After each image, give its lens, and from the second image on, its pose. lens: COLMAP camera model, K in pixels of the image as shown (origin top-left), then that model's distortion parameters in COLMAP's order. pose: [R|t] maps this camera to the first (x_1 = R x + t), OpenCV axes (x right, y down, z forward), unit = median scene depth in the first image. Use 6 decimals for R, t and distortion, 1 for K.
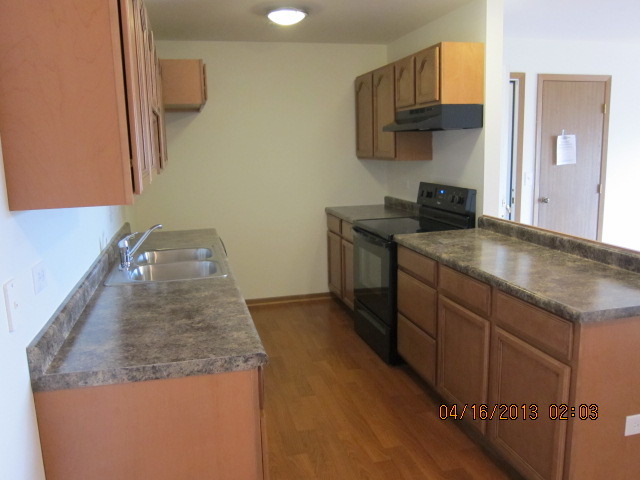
lens RADIAL K [[535.7, 0, 318.9], [0, 535.7, 239.3], [0, 0, 1]] dist [-0.028825, -0.003271]
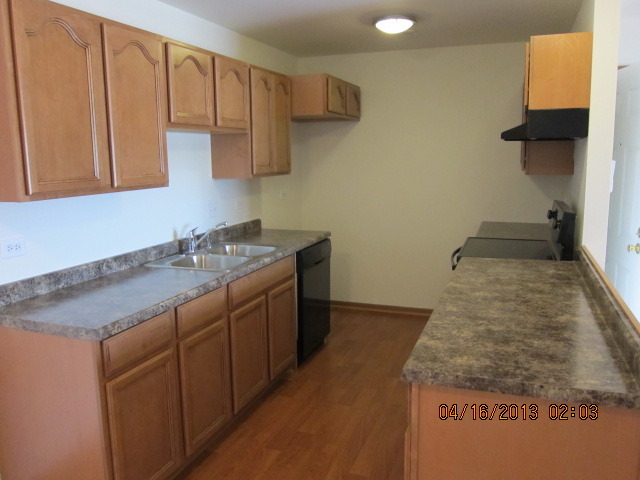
lens RADIAL K [[535.7, 0, 319.5], [0, 535.7, 239.7], [0, 0, 1]] dist [-0.028825, -0.003271]
pose [[-0.826834, -0.049443, 0.560268, -0.508401], [0.134841, 0.949653, 0.282803, -0.316274], [-0.546043, 0.309378, -0.778539, 1.825242]]
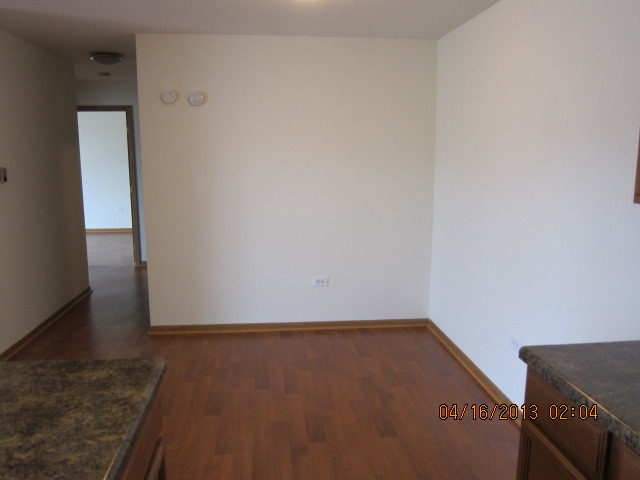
lens RADIAL K [[535.7, 0, 320.7], [0, 535.7, 240.7], [0, 0, 1]] dist [-0.028825, -0.003271]
pose [[0.990151, 0.052234, -0.129896, 0.151314], [-0.053553, 0.998543, -0.006681, -0.083344], [0.129358, 0.013572, 0.991505, 0.432689]]
